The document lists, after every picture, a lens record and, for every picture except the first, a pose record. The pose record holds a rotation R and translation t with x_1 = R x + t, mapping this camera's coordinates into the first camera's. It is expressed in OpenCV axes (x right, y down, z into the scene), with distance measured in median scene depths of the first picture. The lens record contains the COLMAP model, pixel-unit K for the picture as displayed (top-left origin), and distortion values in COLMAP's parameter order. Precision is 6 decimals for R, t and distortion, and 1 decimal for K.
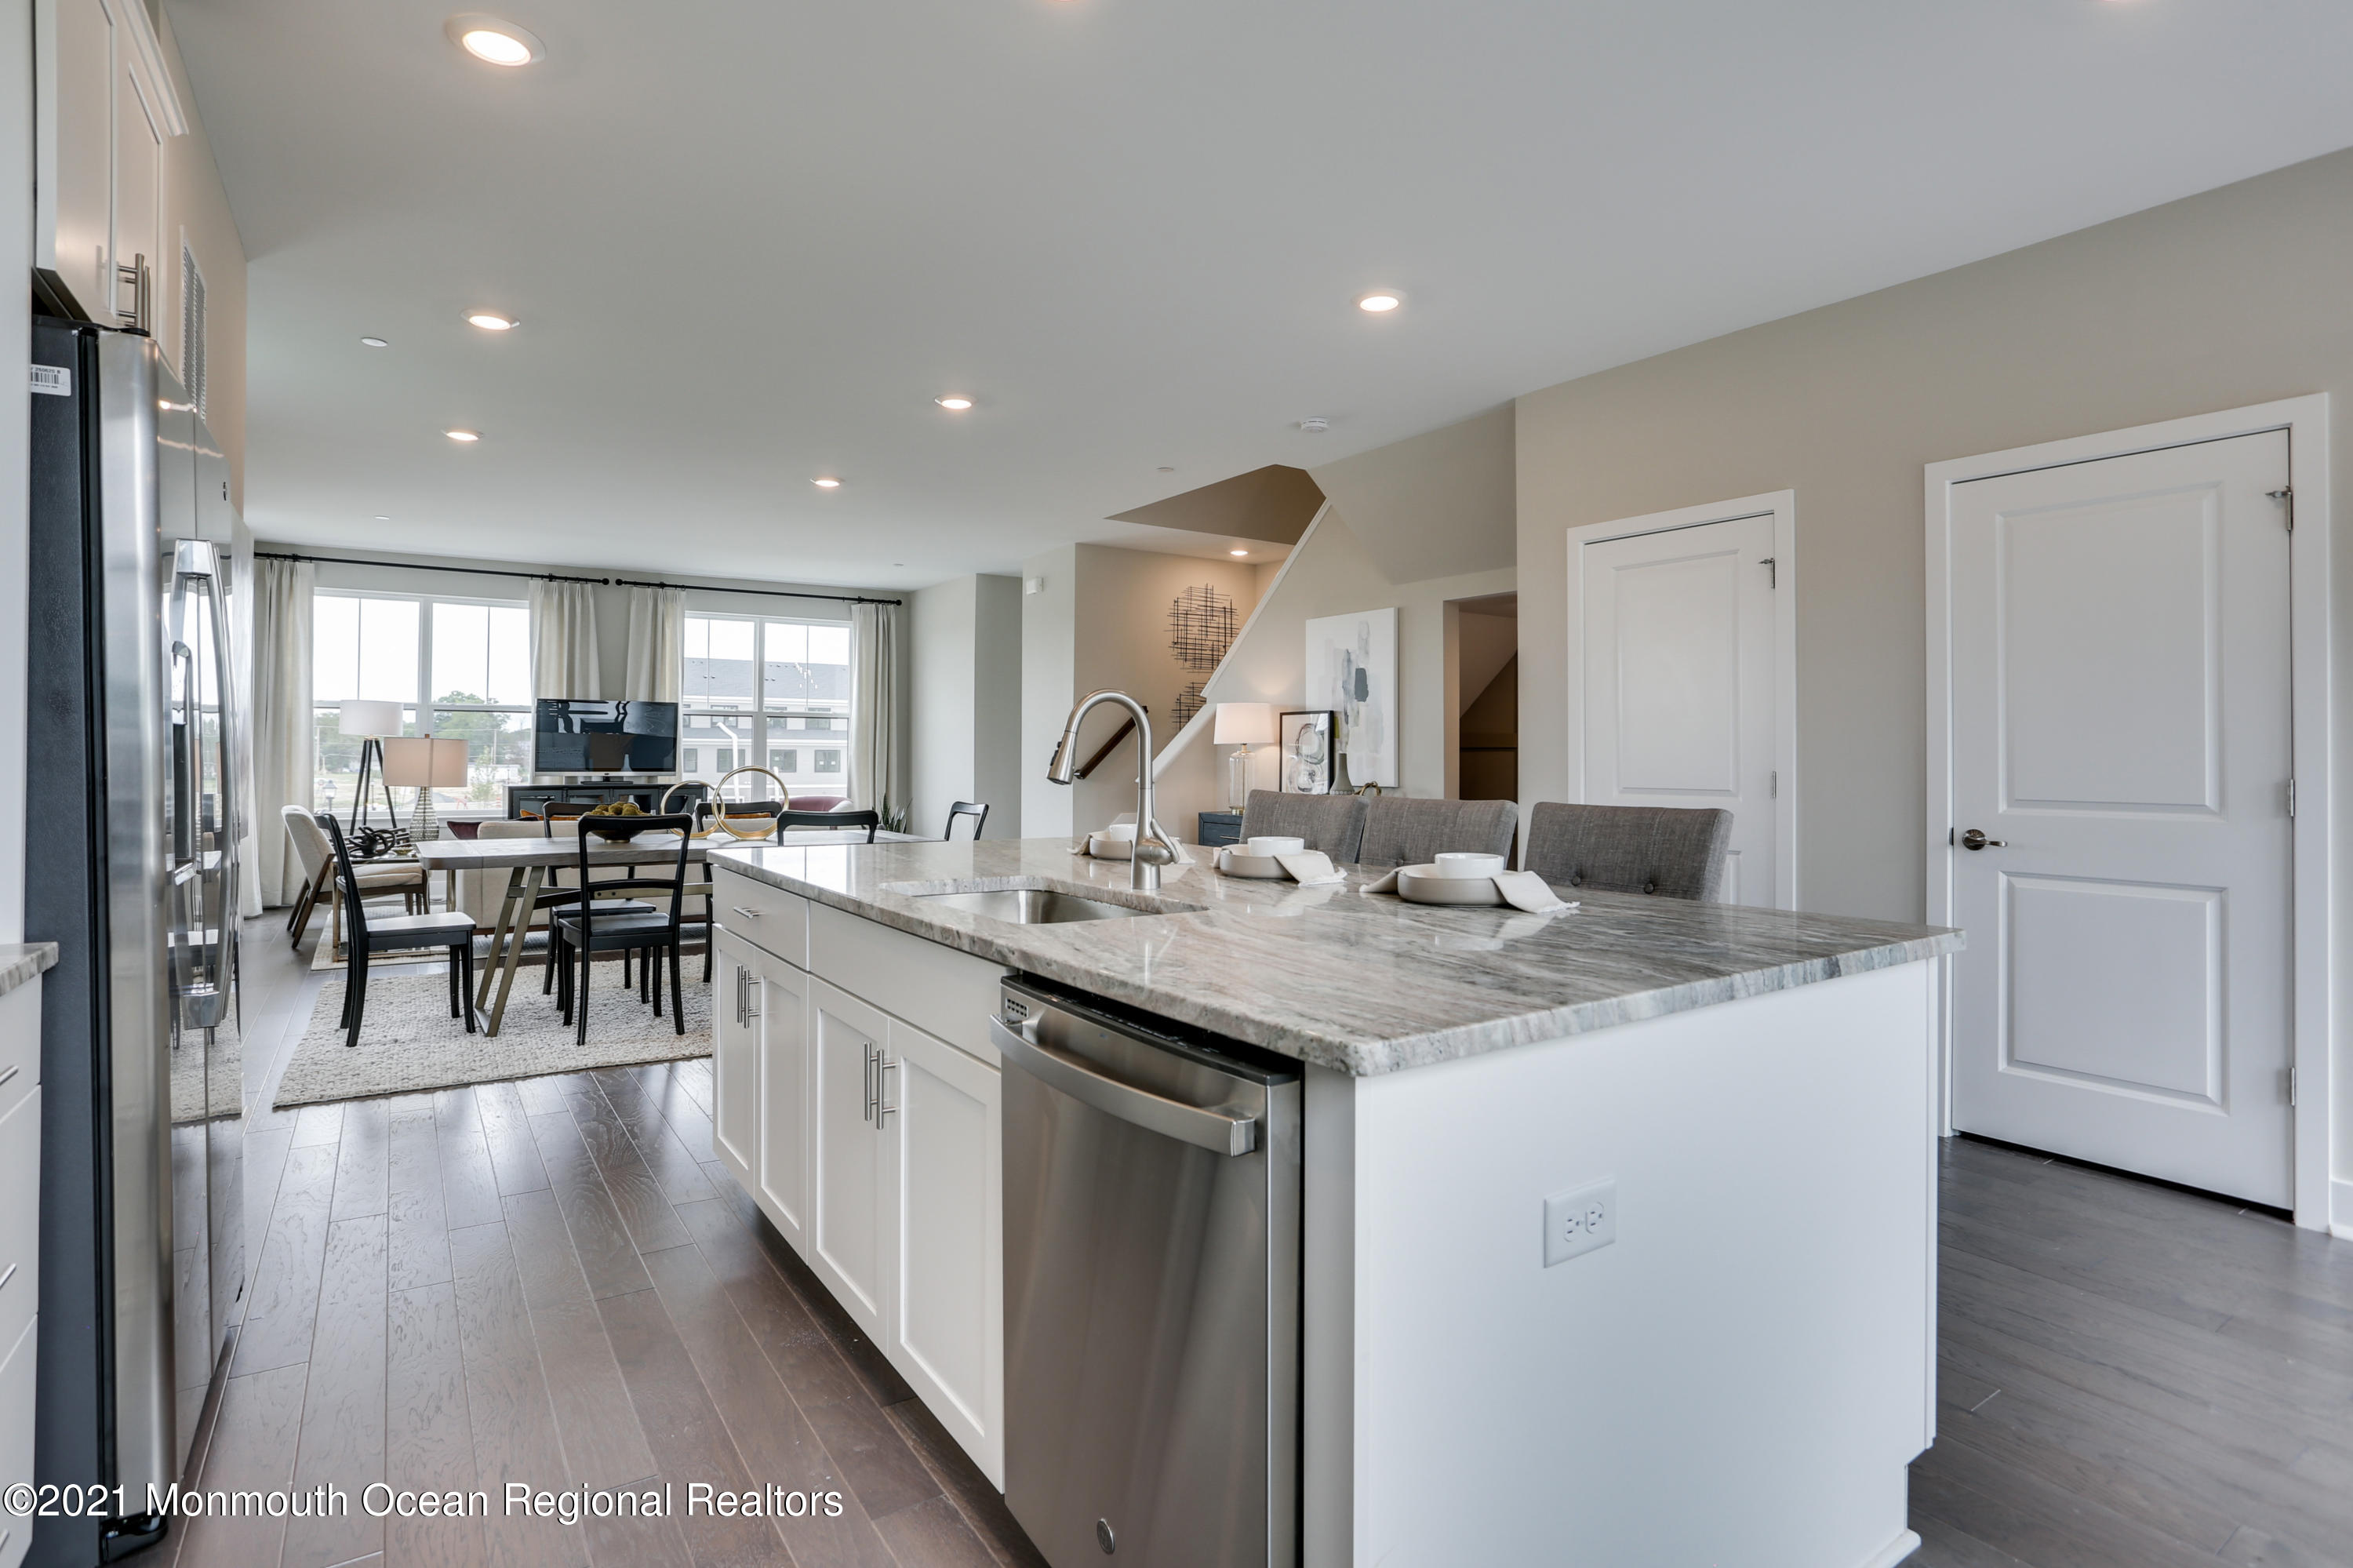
lens RADIAL K [[1206.9, 0, 1174.5], [0, 1206.9, 765.1], [0, 0, 1]] dist [-0.032218, 0.008853]
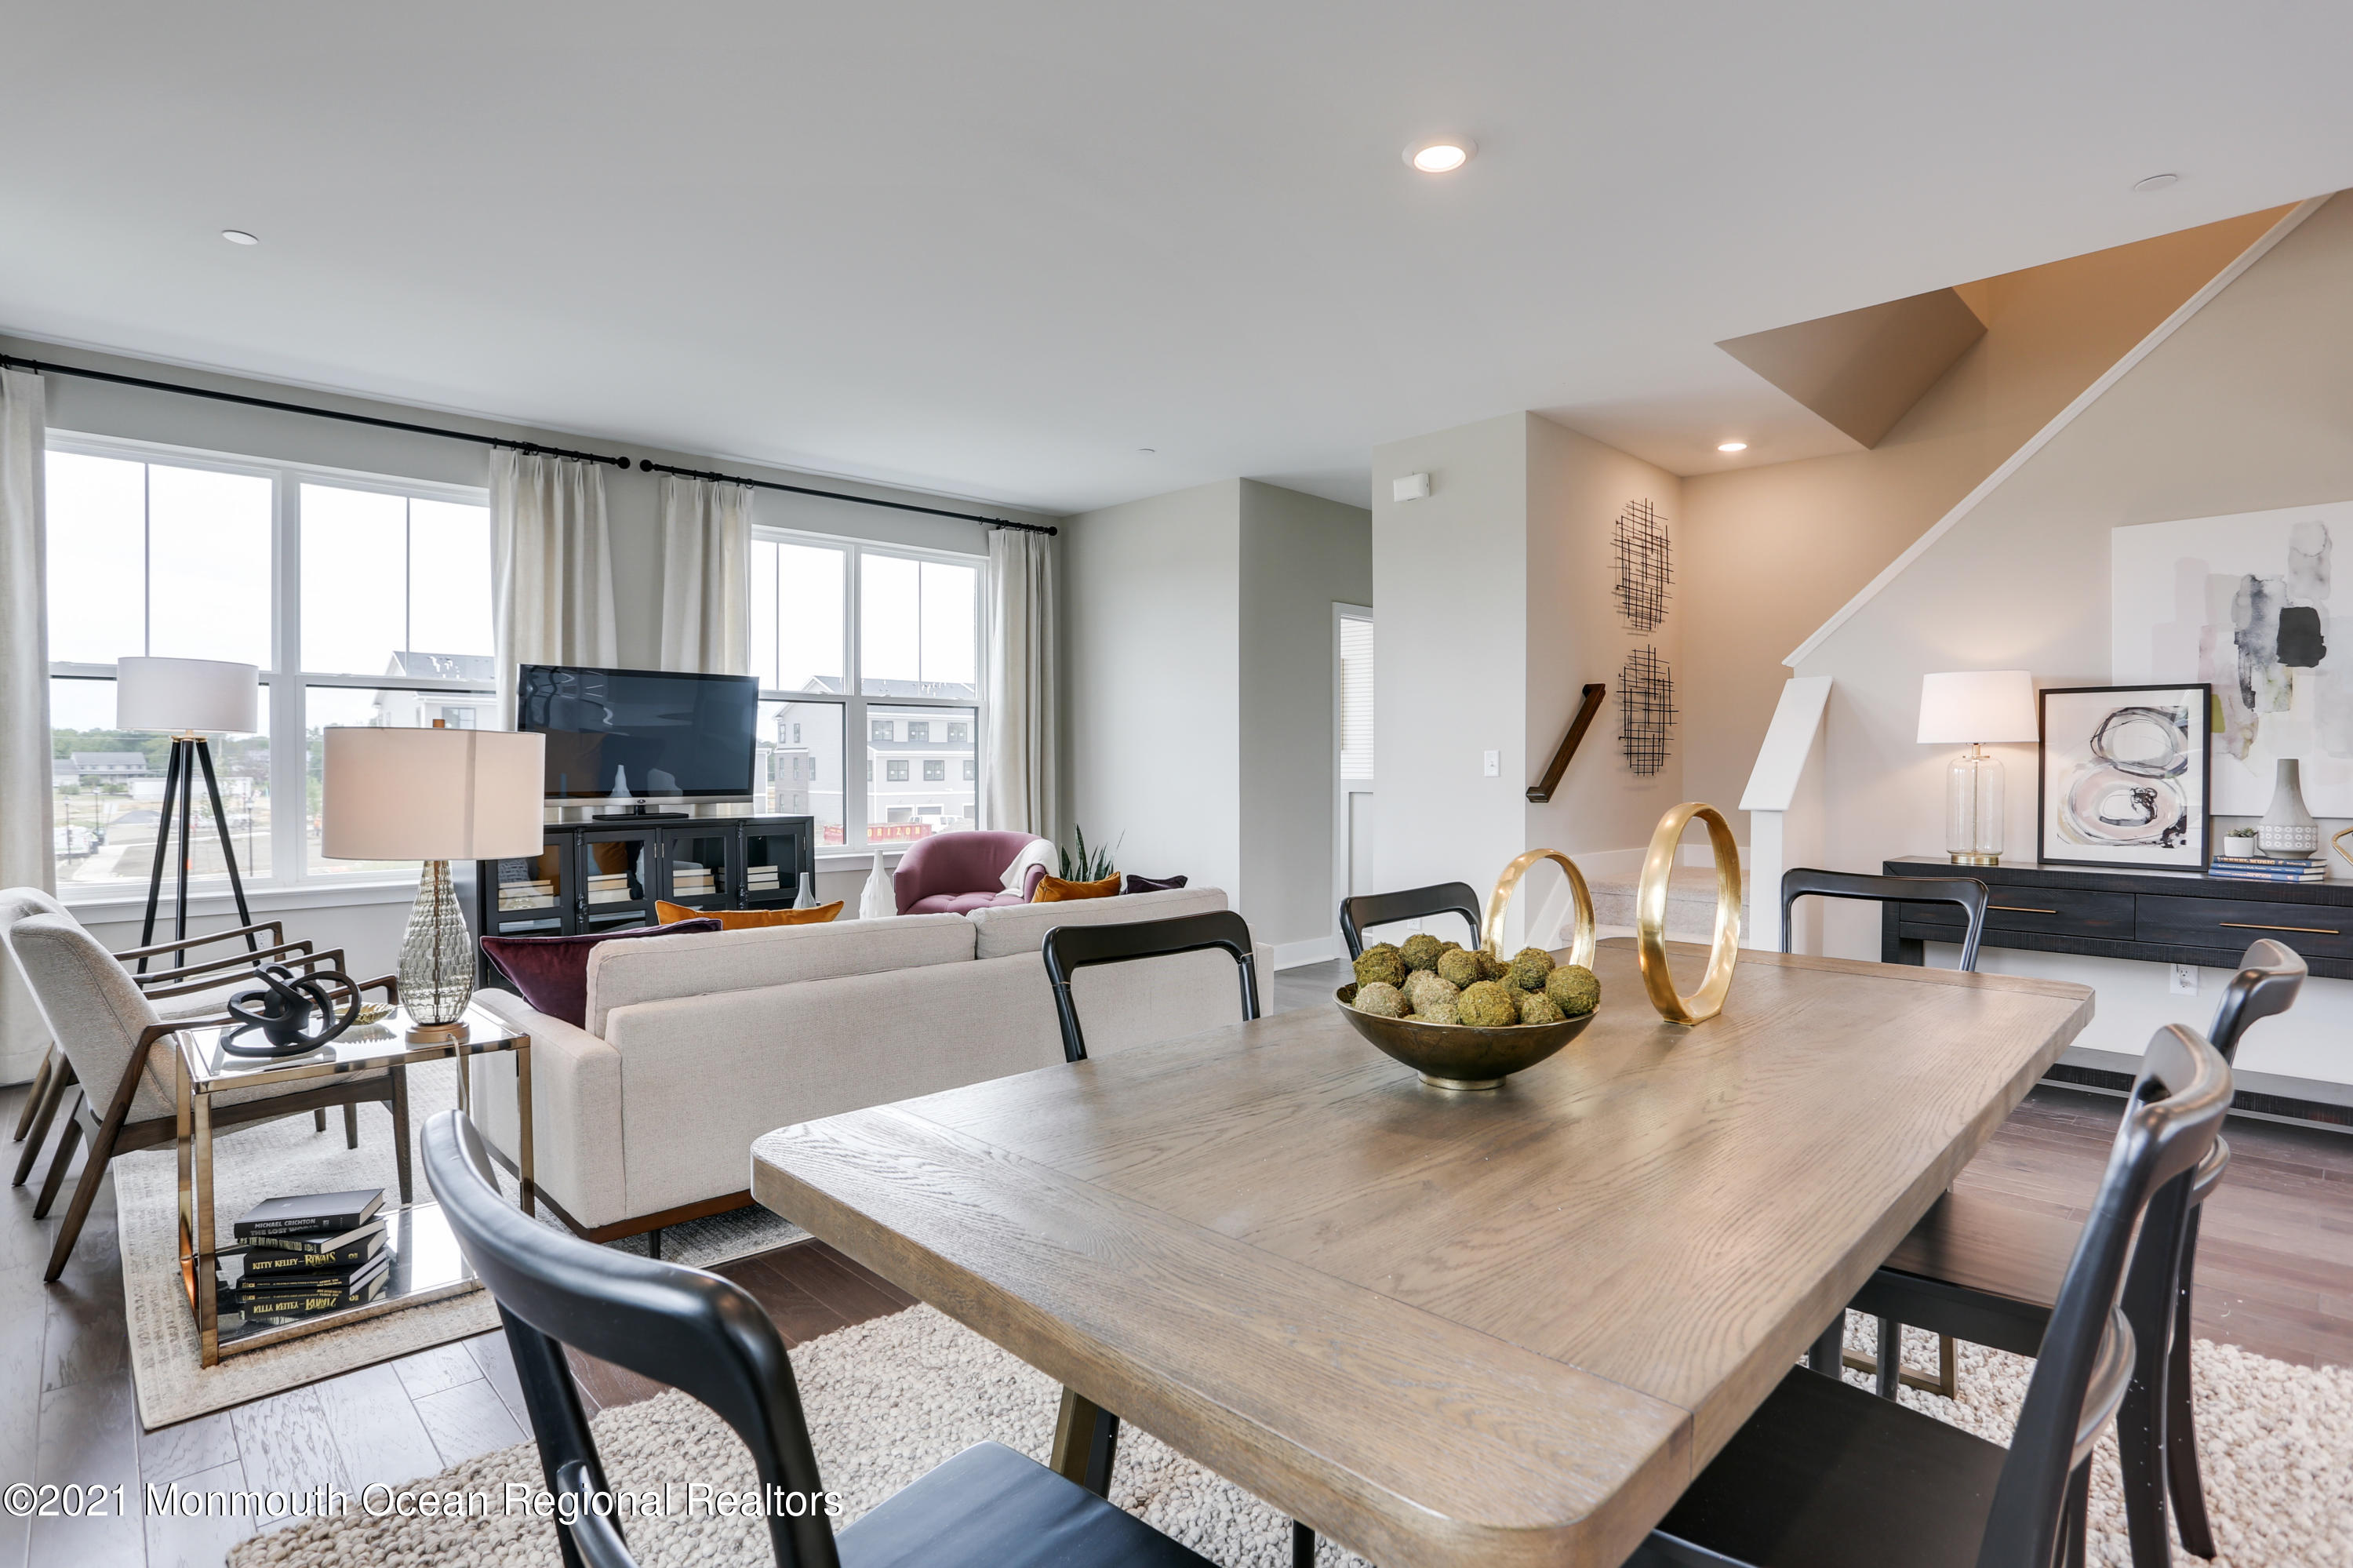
lens RADIAL K [[1206.9, 0, 1192.2], [0, 1206.9, 770.6], [0, 0, 1]] dist [-0.032218, 0.008853]
pose [[0.982347, -0.007217, 0.186927, -0.324814], [0.007133, 0.999974, 0.001119, -0.006438], [-0.186930, 0.000234, 0.982373, 0.402499]]
